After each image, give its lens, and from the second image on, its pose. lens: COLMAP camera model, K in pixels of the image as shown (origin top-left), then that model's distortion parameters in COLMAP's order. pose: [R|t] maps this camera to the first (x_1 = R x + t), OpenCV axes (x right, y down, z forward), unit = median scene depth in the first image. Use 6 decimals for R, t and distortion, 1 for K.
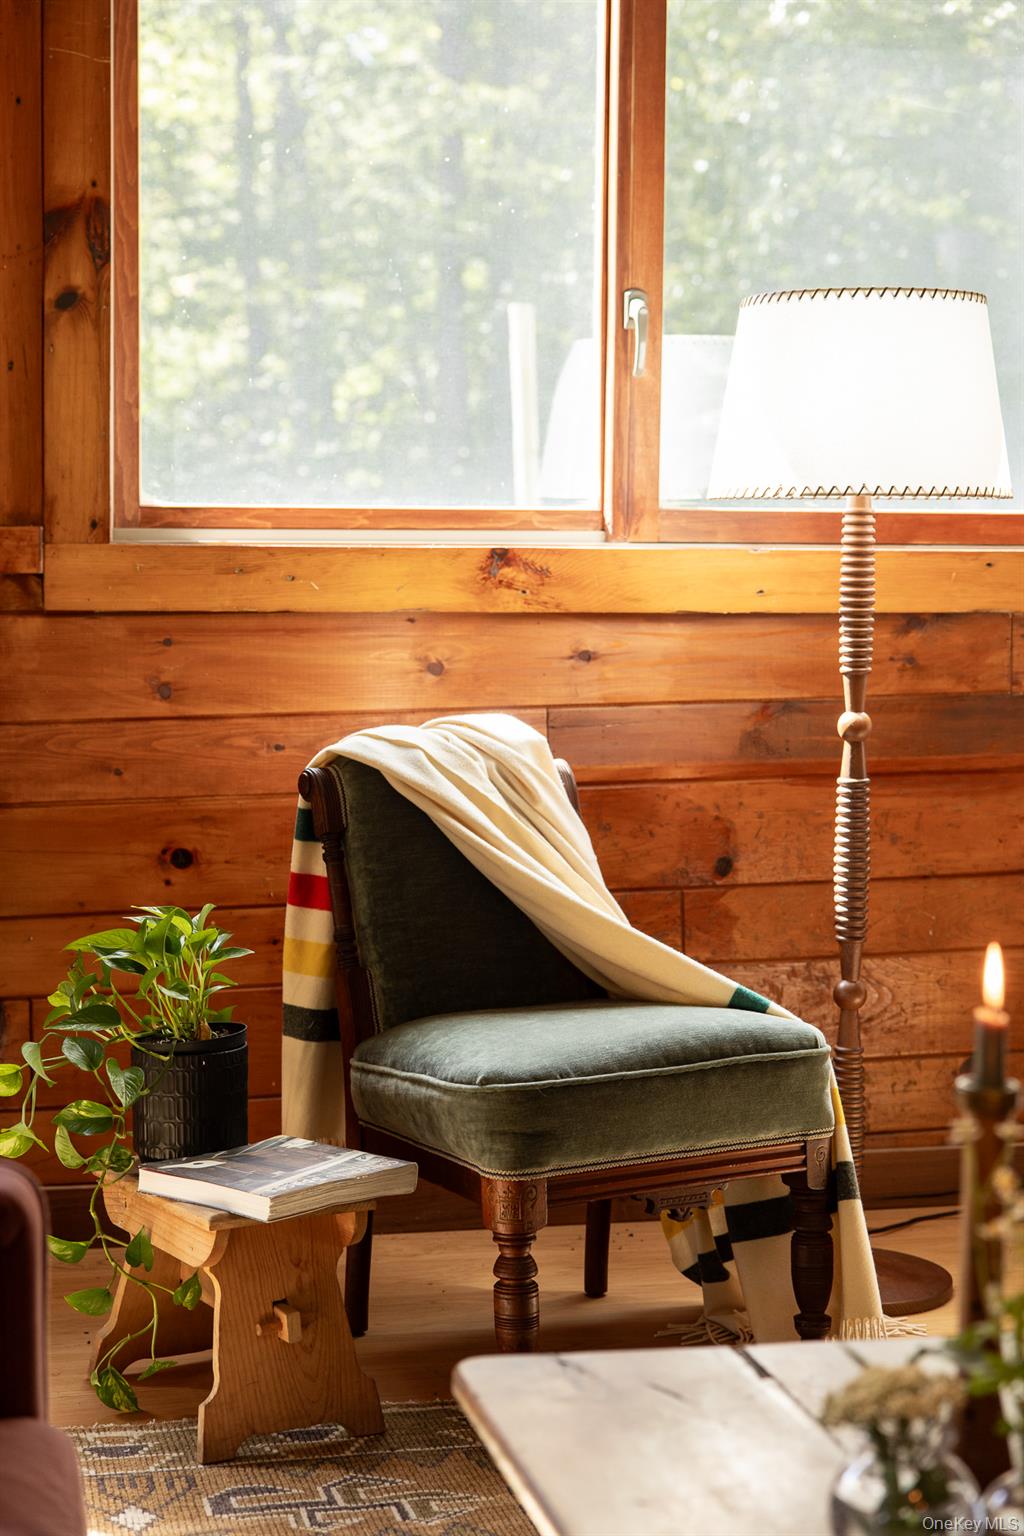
lens RADIAL K [[3129.2, 0, 512.1], [0, 3129.2, 766.5], [0, 0, 1]] dist [-0.007279, 0.000000]
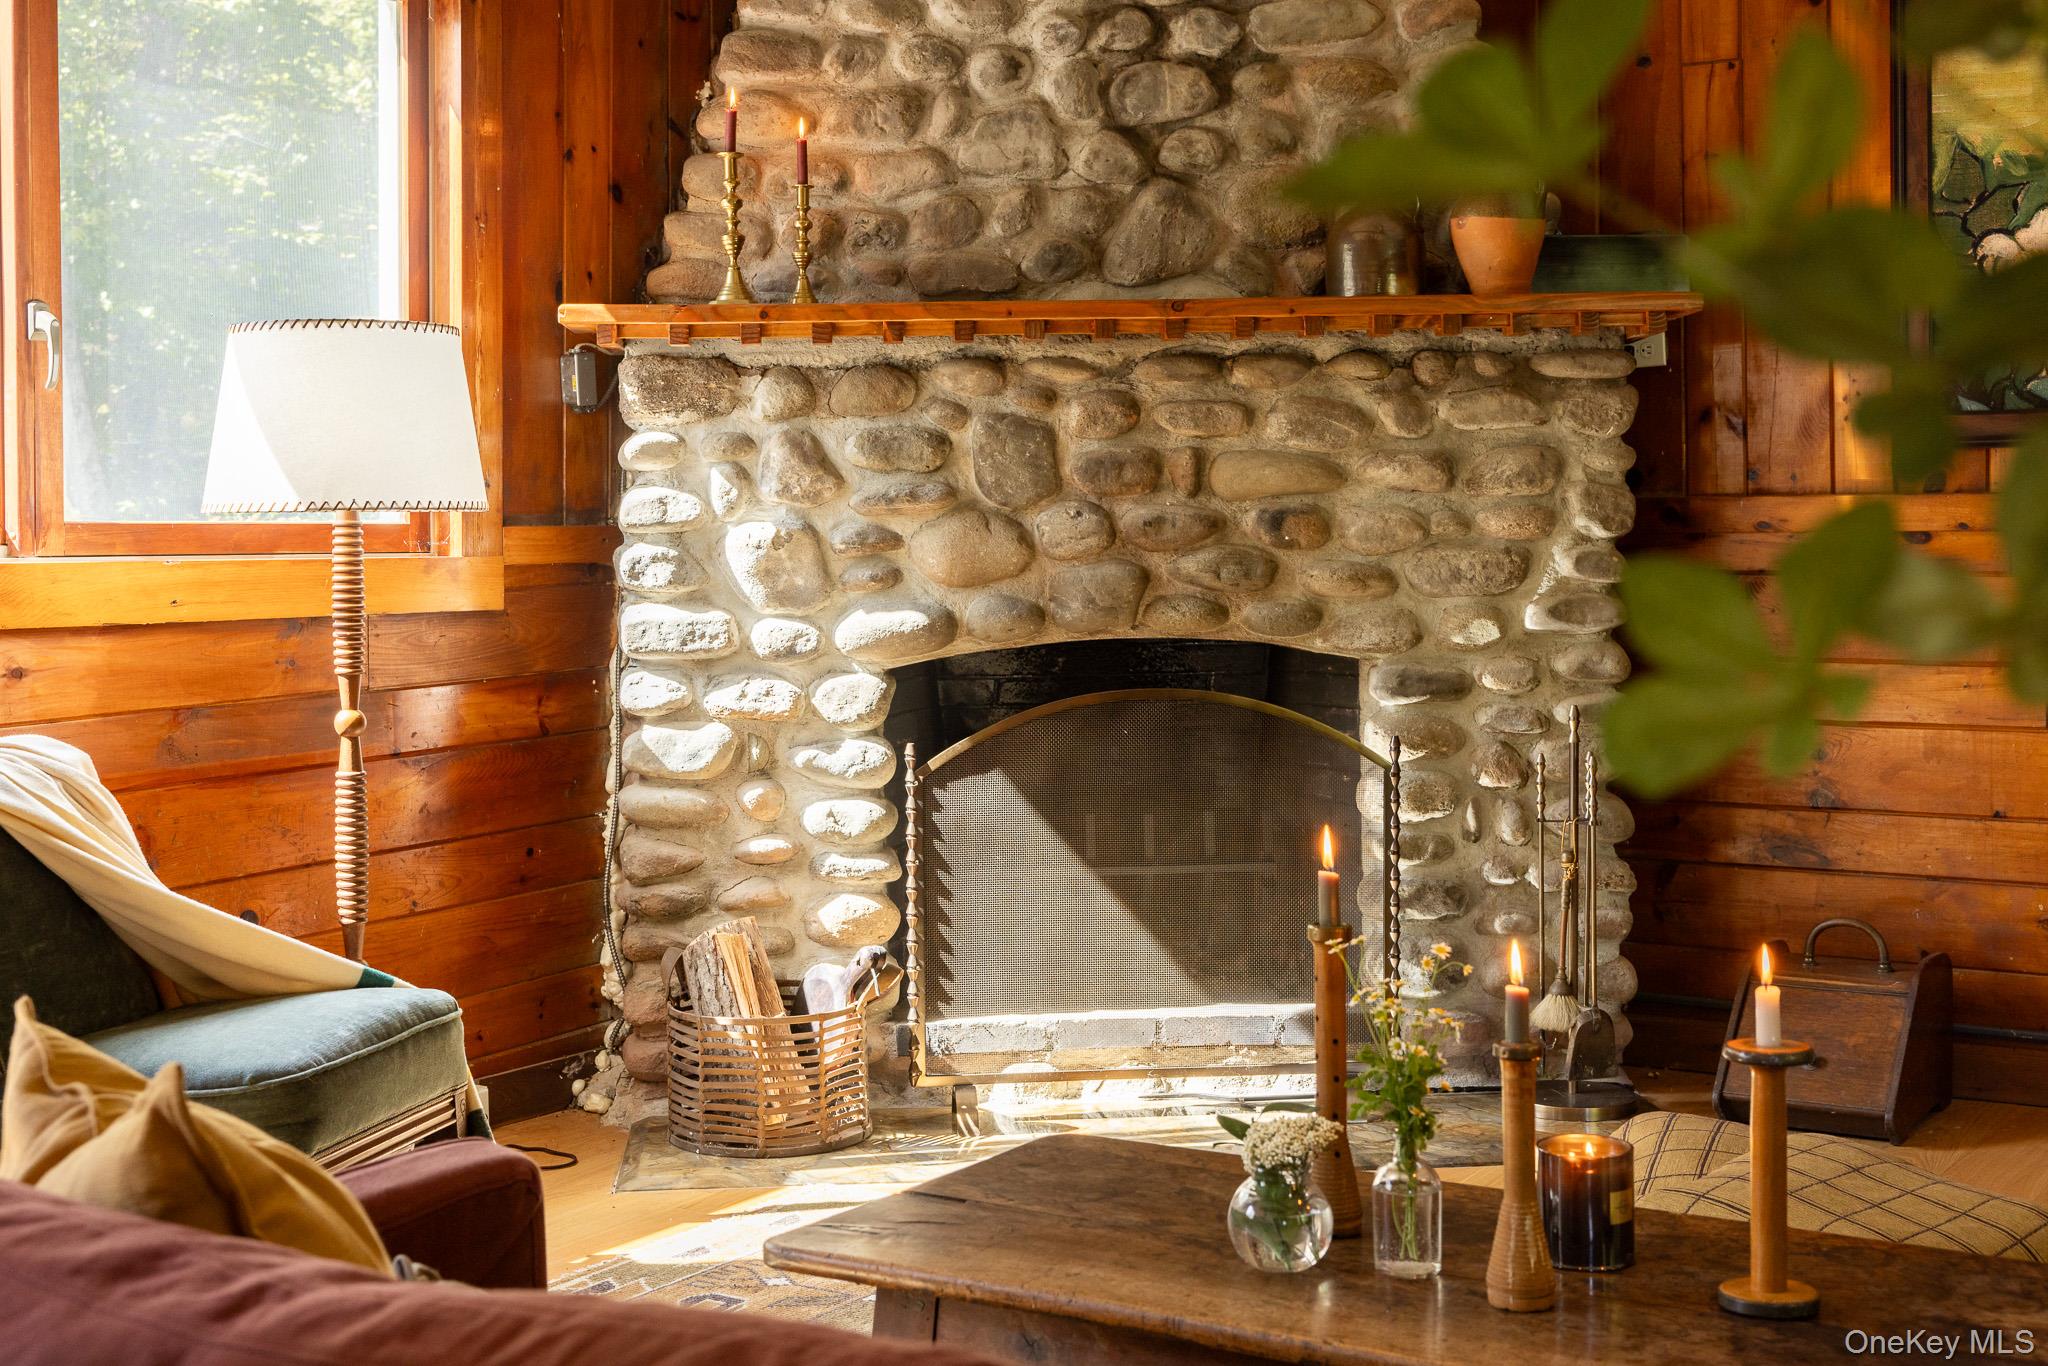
lens RADIAL K [[4071.6, 0, 1024.1], [0, 4071.6, 682.1], [0, 0, 1]] dist [0.003005, 0.000000]
pose [[0.468675, -0.041766, 0.882383, -1.016031], [0.074682, 0.997179, 0.007533, -0.019979], [-0.880208, 0.062368, 0.470472, 0.135083]]
